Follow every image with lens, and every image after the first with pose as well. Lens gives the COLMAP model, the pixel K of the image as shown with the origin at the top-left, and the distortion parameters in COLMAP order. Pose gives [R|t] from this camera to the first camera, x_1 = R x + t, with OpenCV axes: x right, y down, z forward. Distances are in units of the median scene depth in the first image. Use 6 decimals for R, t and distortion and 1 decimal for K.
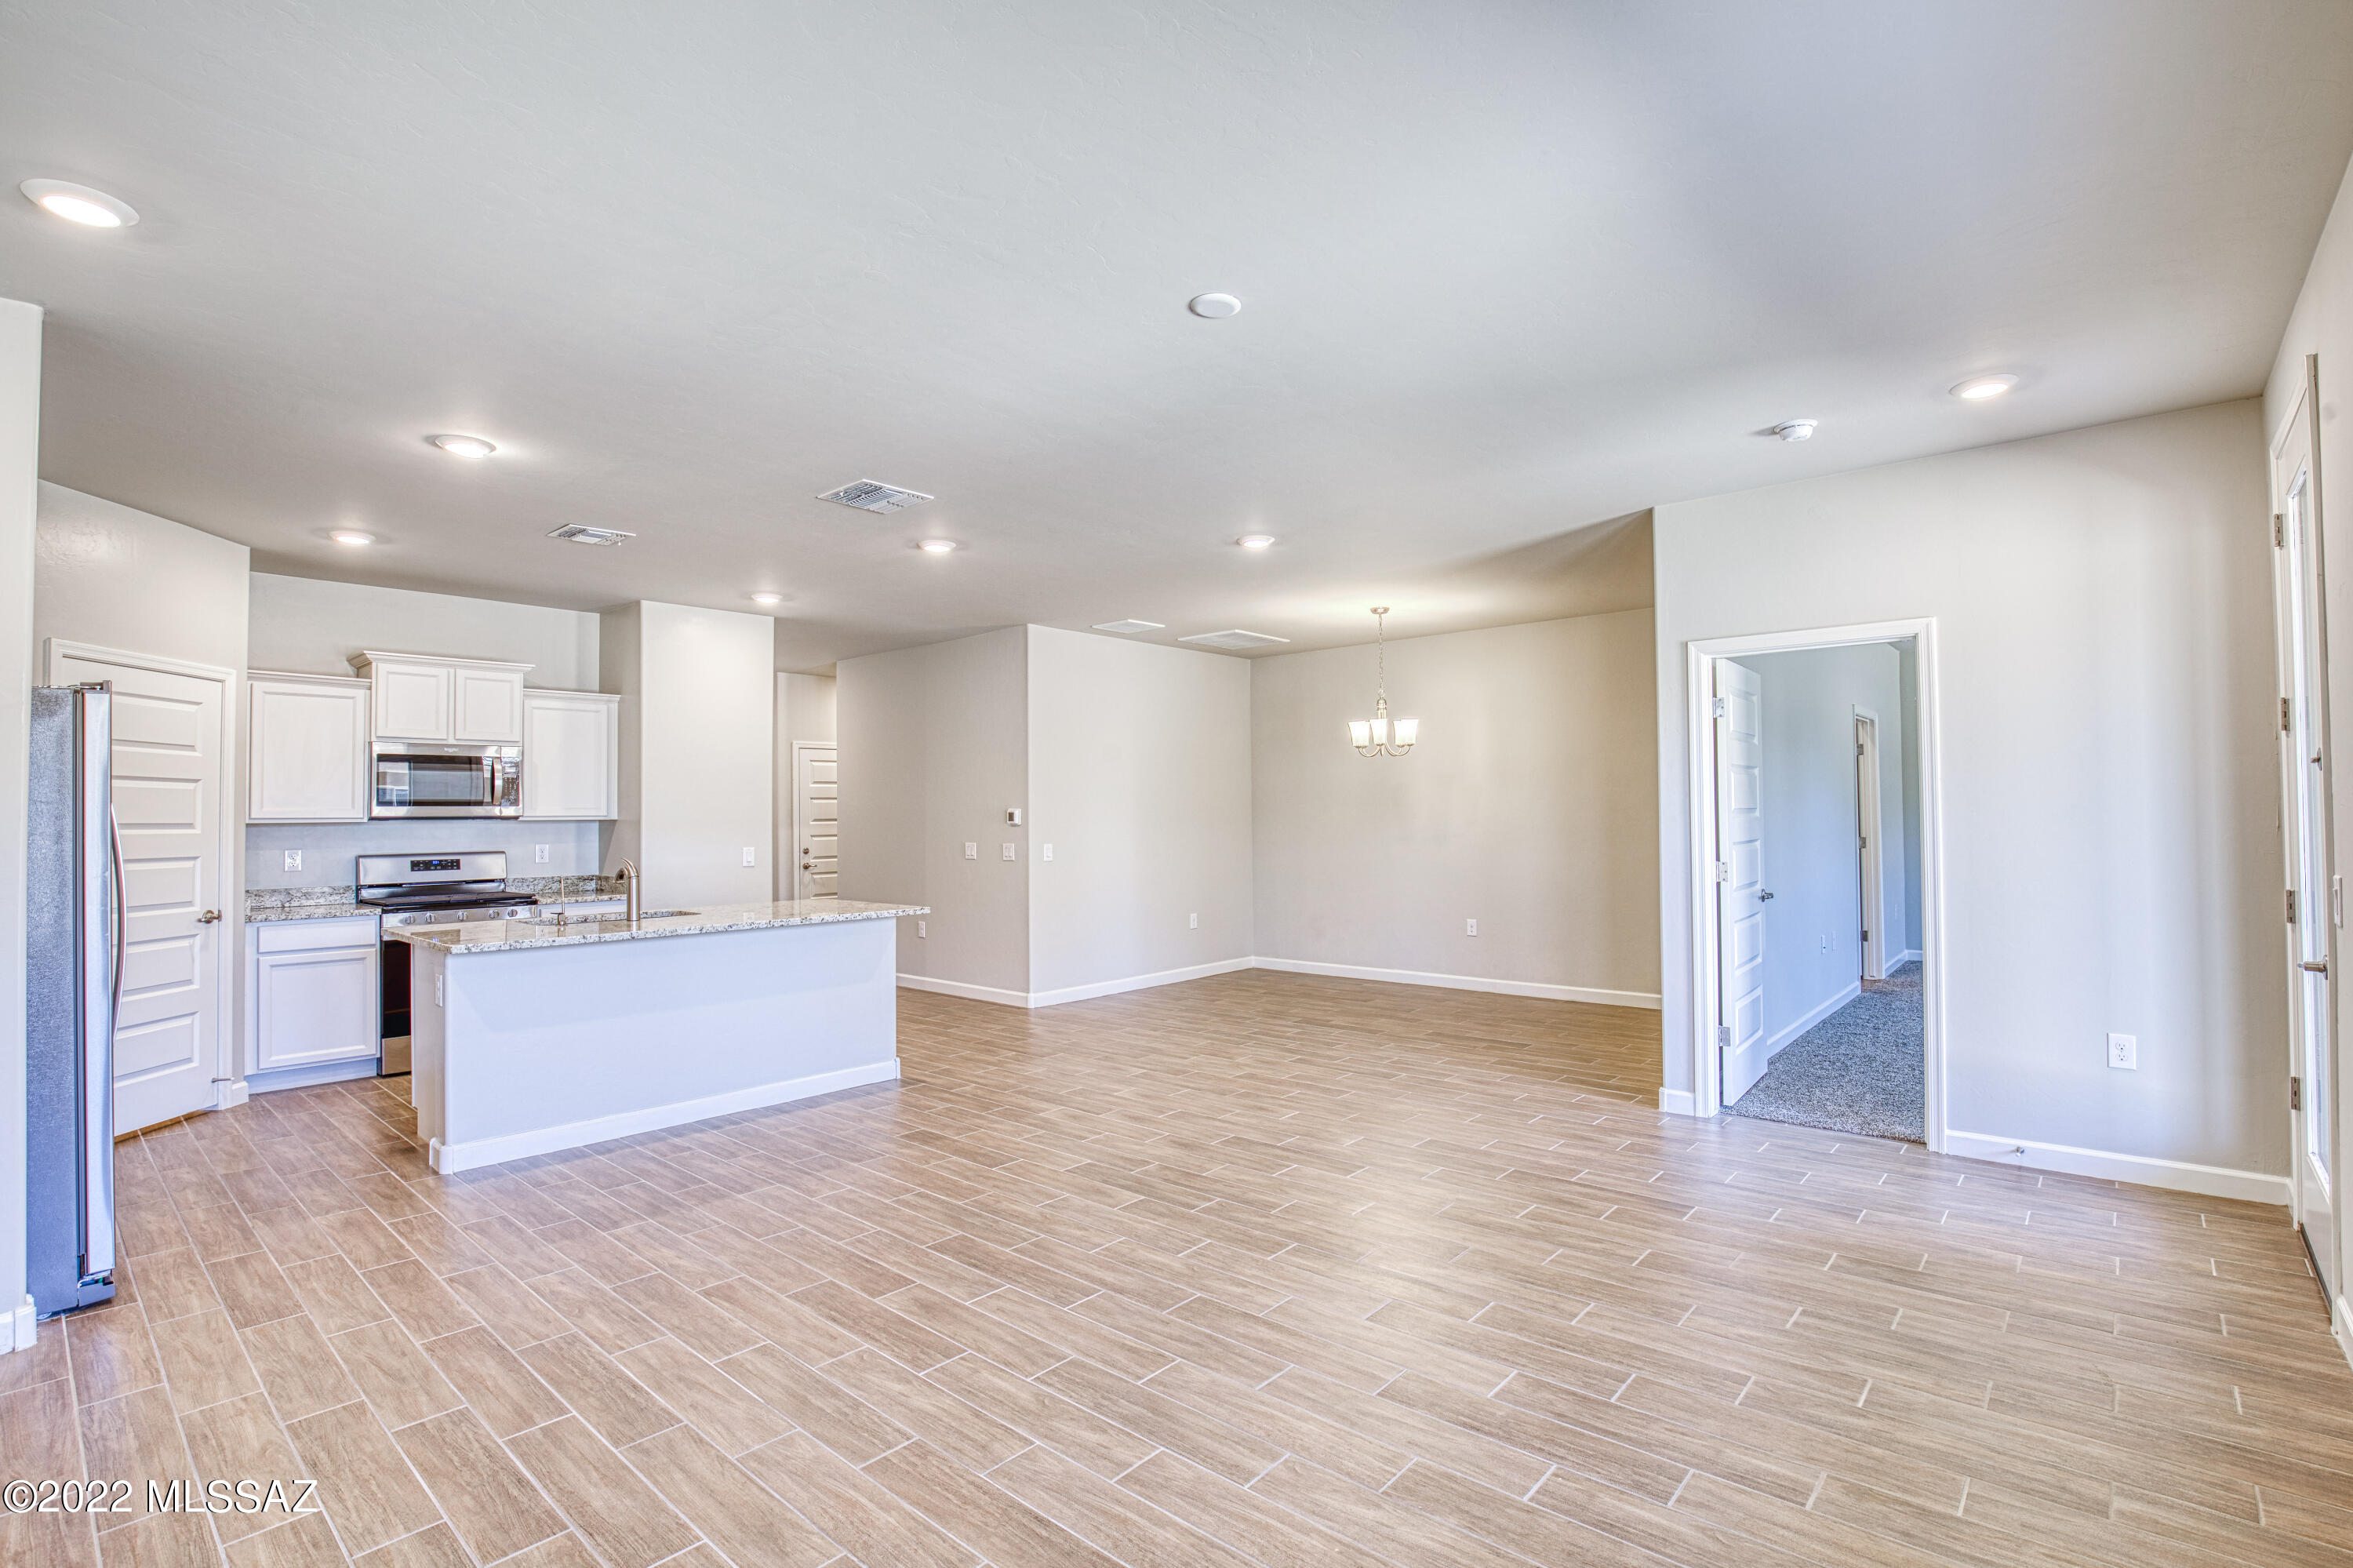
lens RADIAL K [[1088.1, 0, 1176.1], [0, 1088.1, 786.1], [0, 0, 1]] dist [-0.030532, 0.004661]
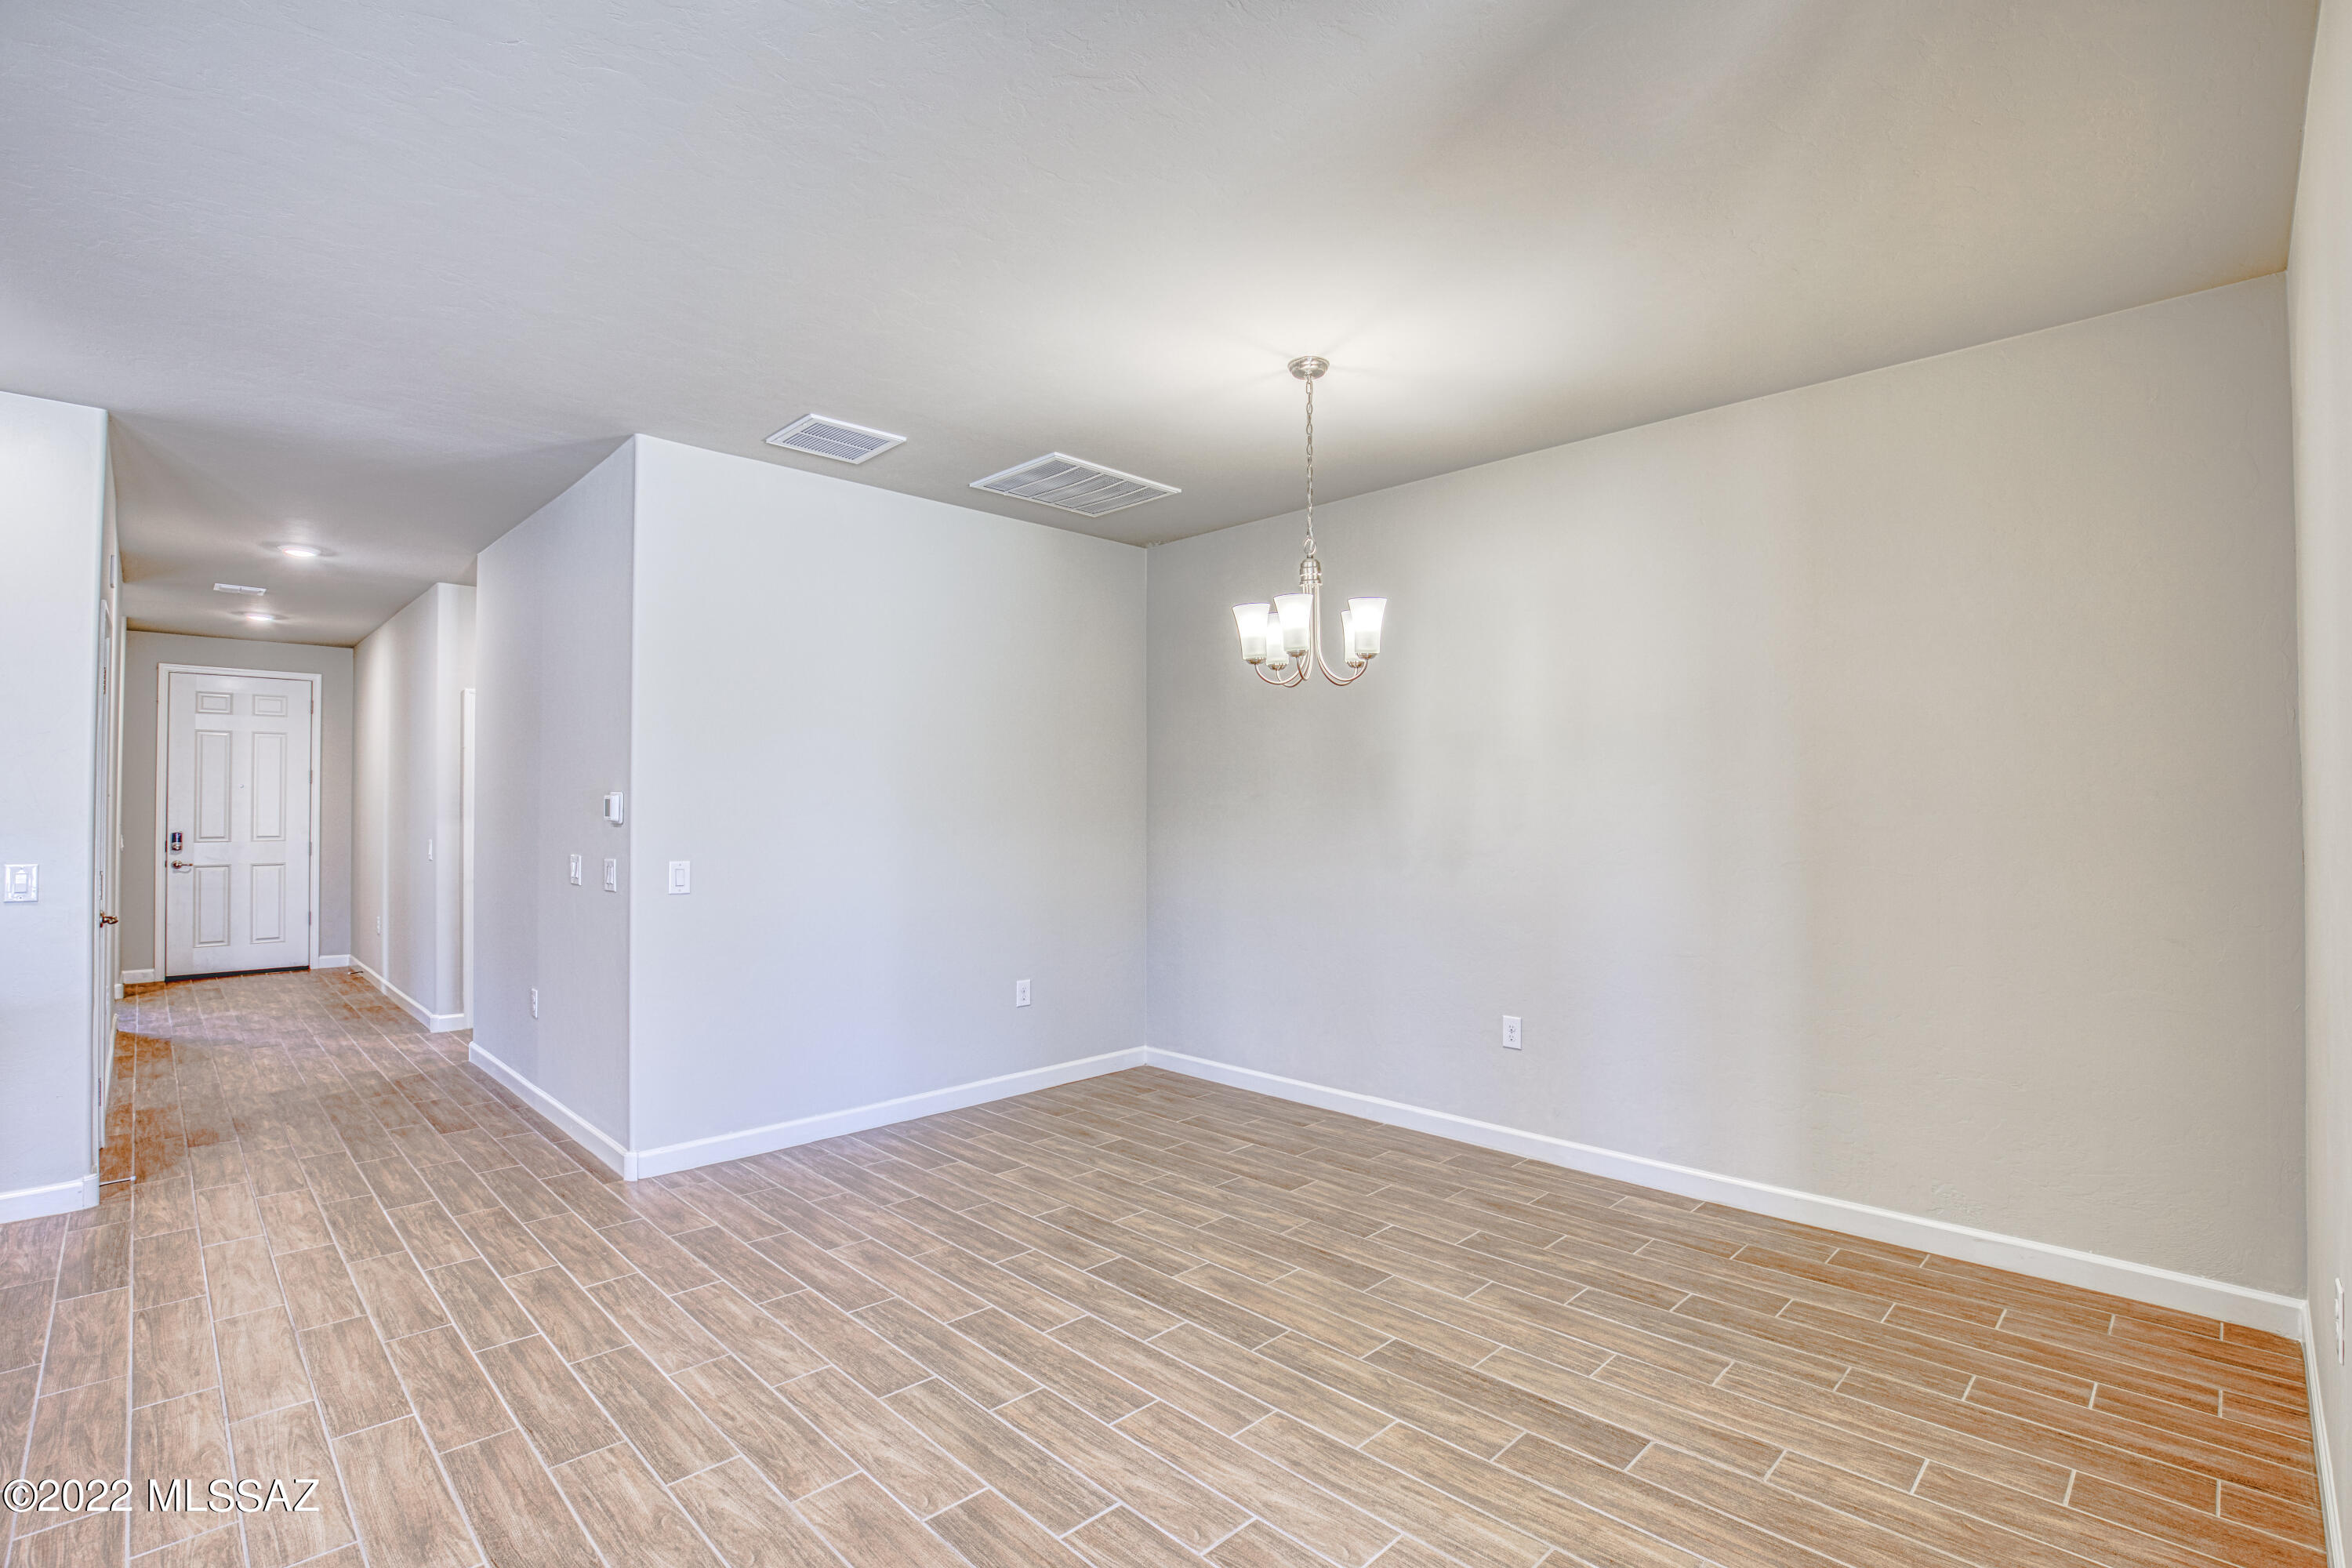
lens RADIAL K [[1087.6, 0, 1198.7], [0, 1087.6, 789.2], [0, 0, 1]] dist [-0.030532, 0.004661]
pose [[0.998800, 0.006194, -0.048584, 0.264288], [-0.005565, 0.999899, 0.013067, 0.019985], [0.048660, -0.012781, 0.998734, 0.859186]]
